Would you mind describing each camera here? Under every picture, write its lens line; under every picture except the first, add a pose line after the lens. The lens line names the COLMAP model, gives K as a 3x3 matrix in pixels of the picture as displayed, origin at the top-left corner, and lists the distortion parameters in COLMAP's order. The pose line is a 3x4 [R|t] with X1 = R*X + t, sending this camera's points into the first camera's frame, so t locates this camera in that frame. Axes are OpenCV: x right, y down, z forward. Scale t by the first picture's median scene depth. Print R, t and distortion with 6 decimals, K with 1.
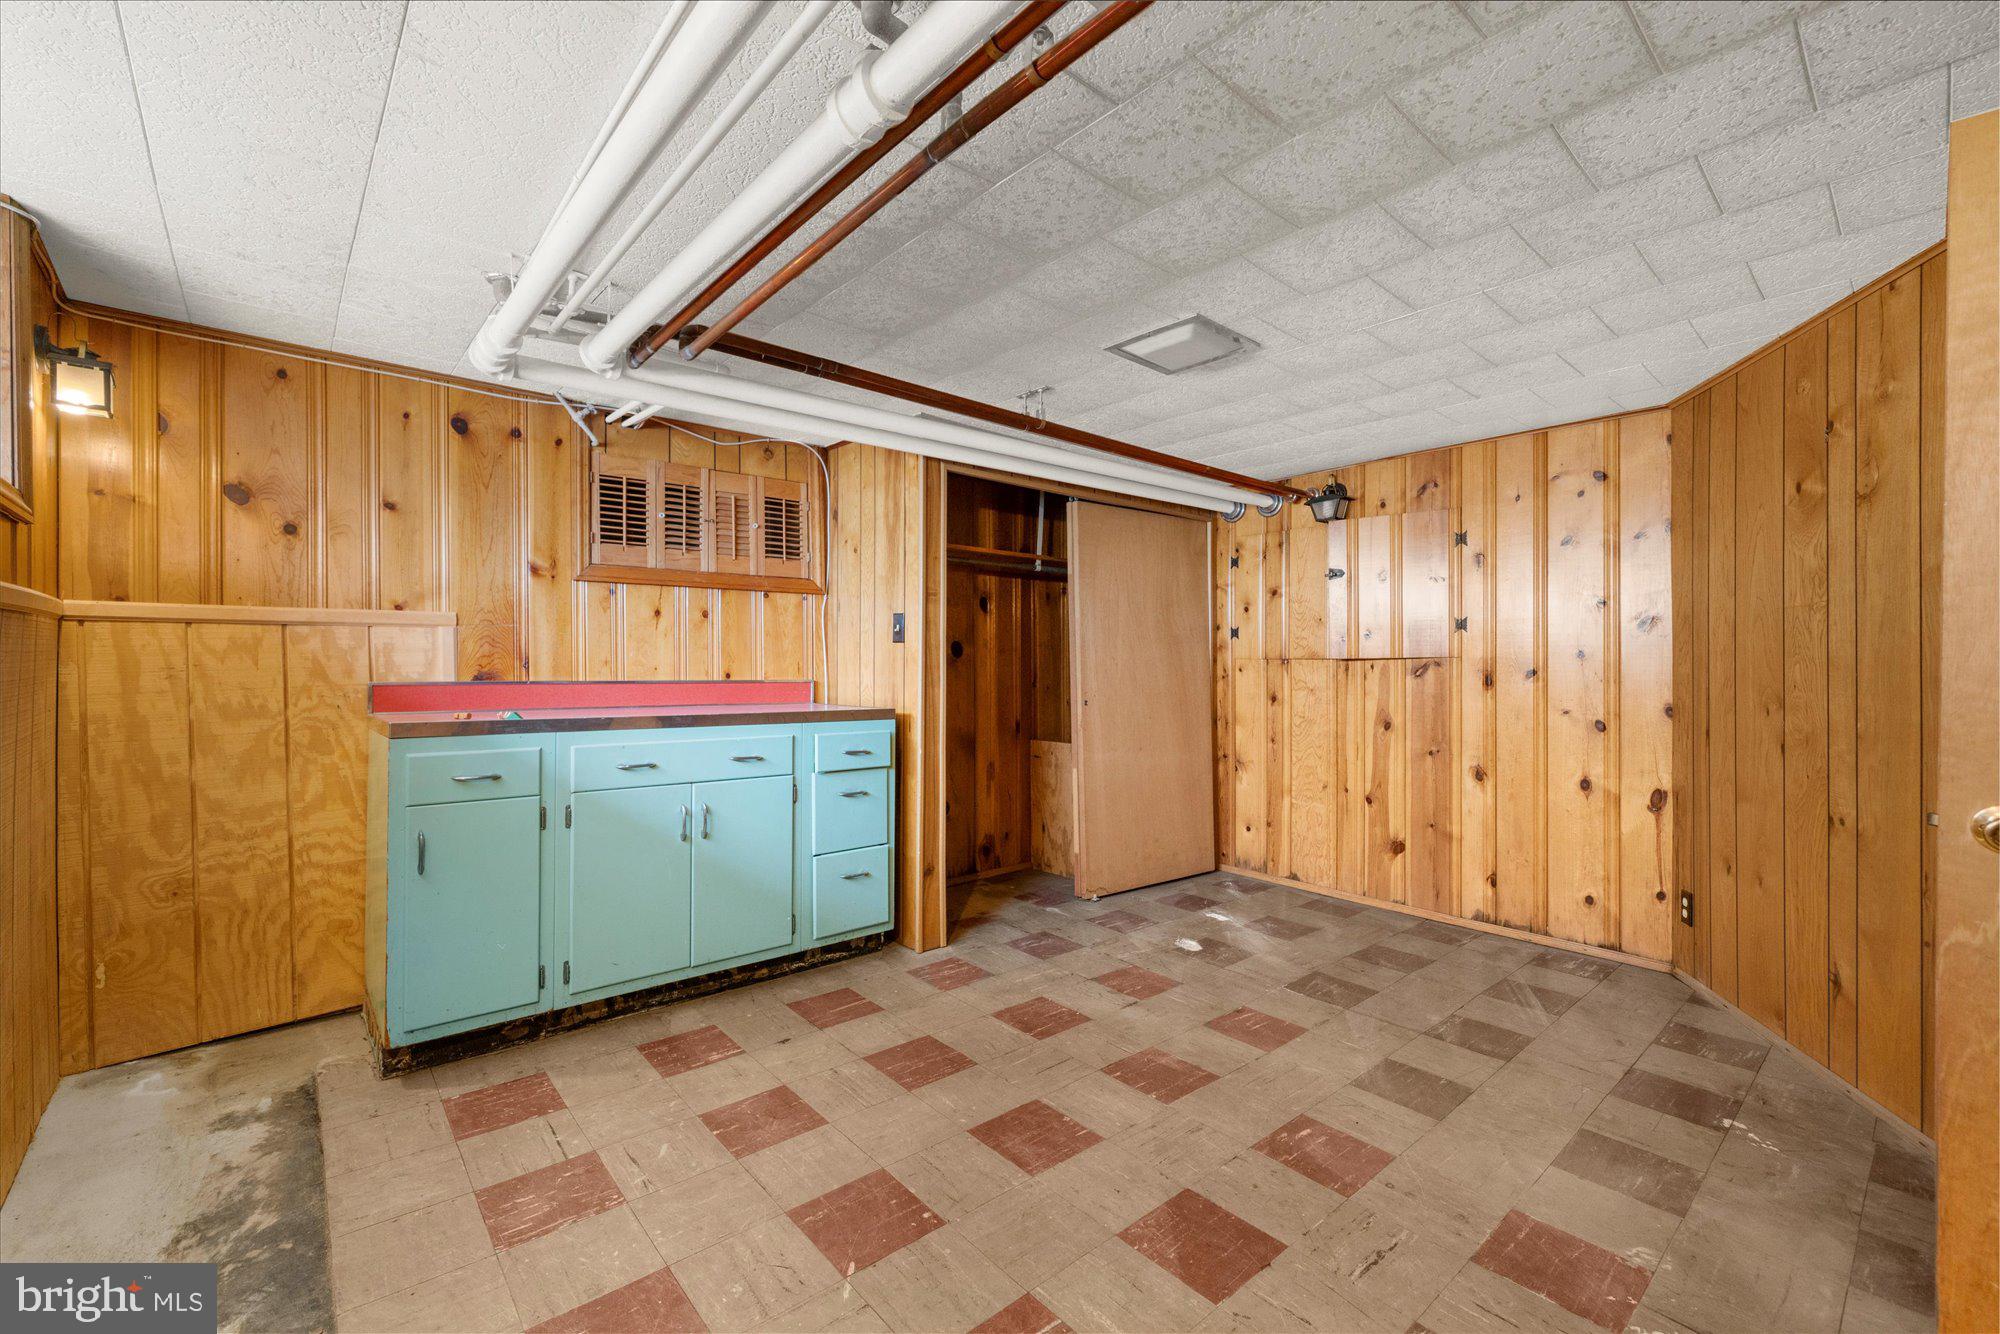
lens RADIAL K [[819.7, 0, 997.0], [0, 819.7, 666.2], [0, 0, 1]] dist [-0.004270, 0.000190]
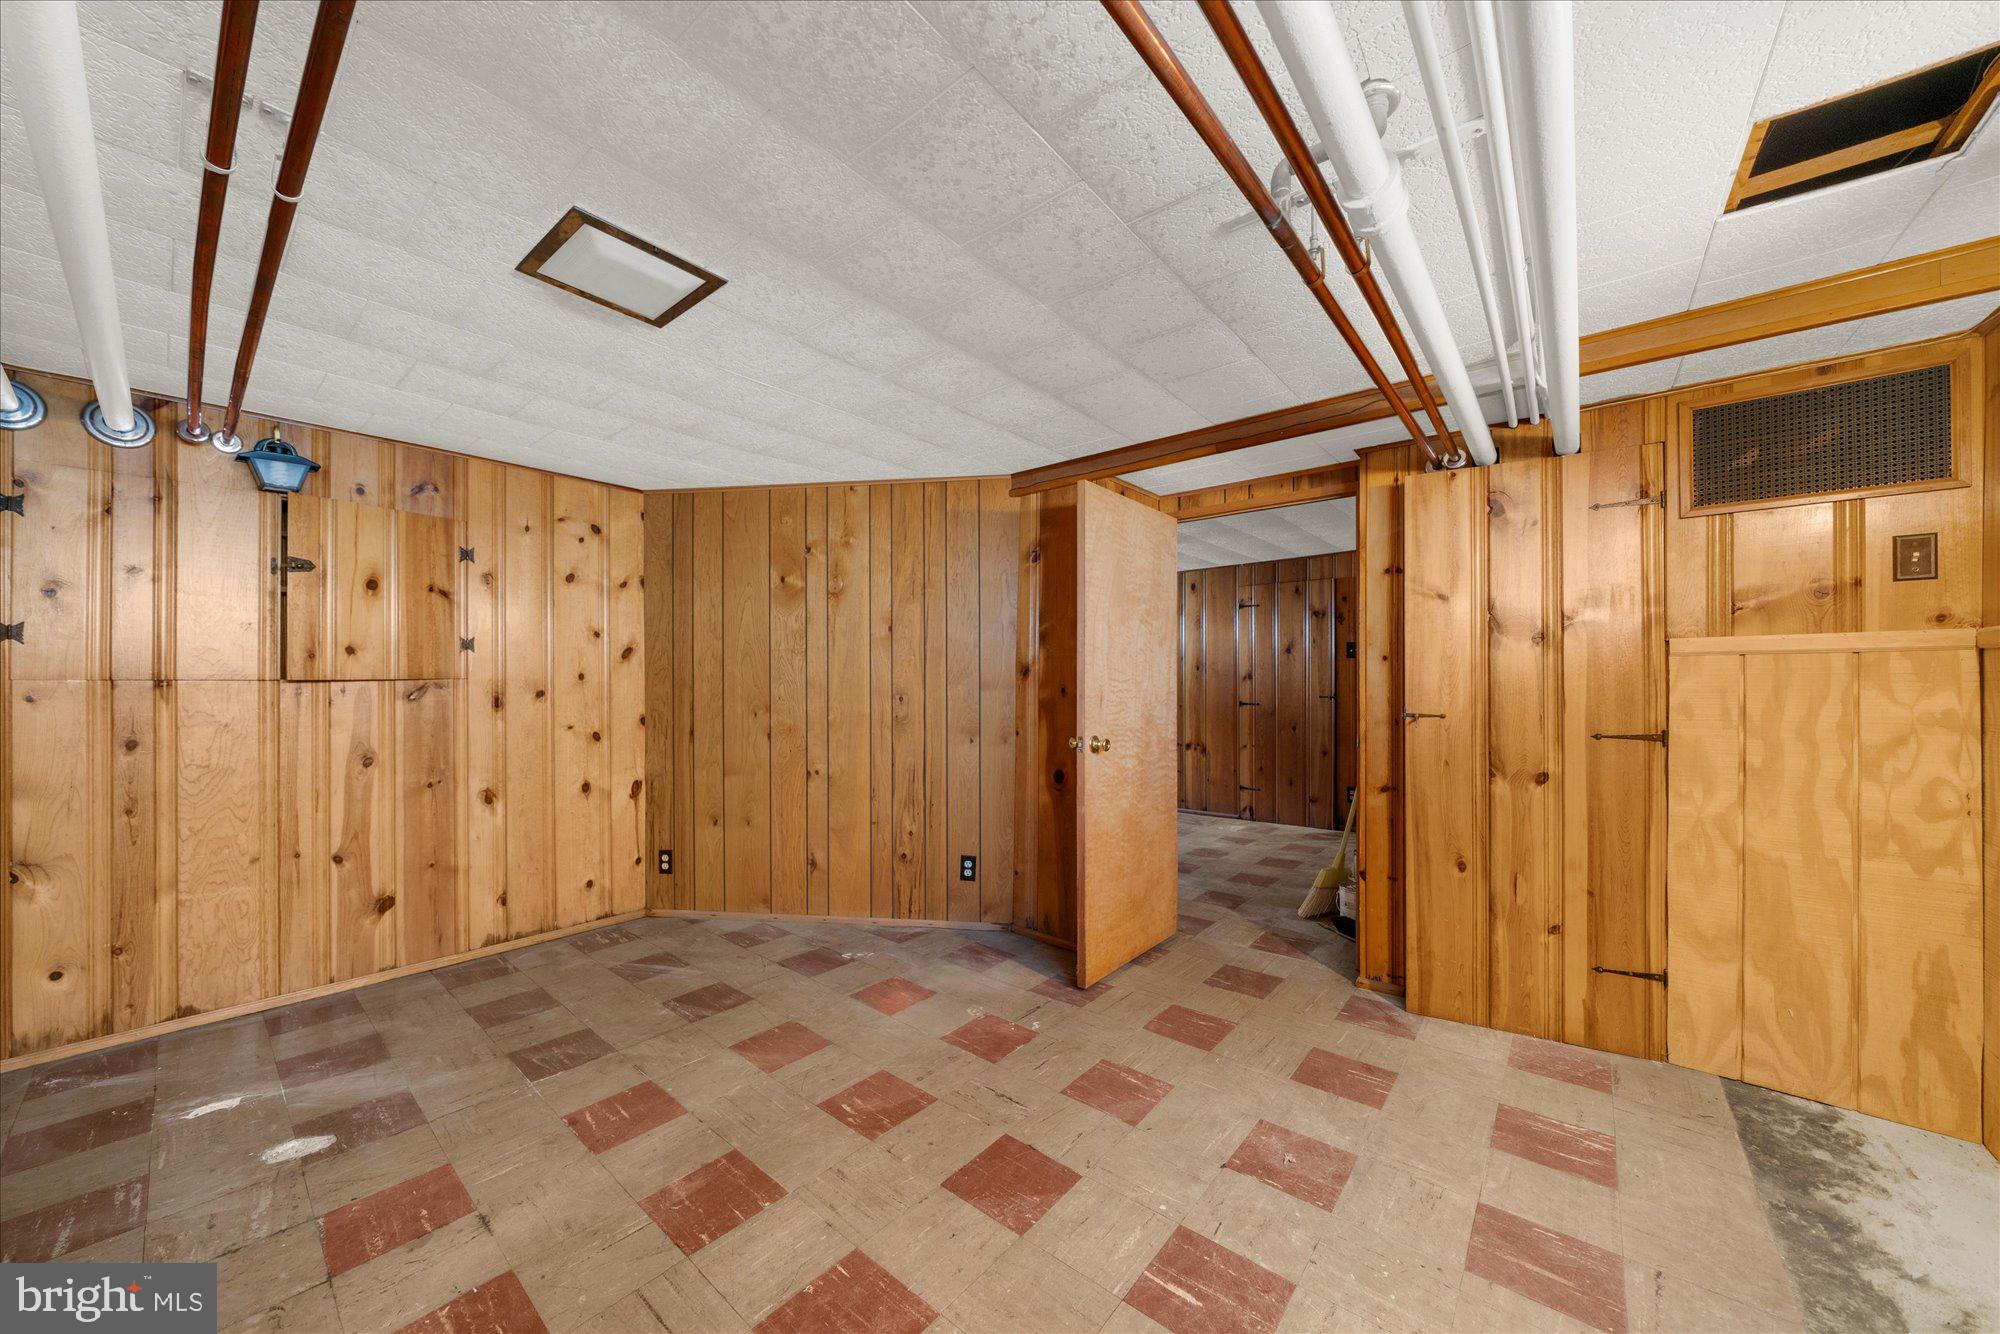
lens RADIAL K [[705.7, 0, 970.6], [0, 705.7, 684.3], [0, 0, 1]] dist [-0.001078, -0.000072]
pose [[-0.139218, -0.004349, 0.990252, -0.413144], [0.005128, 0.999974, 0.005113, -0.007188], [-0.990248, 0.005790, -0.139192, 0.668213]]
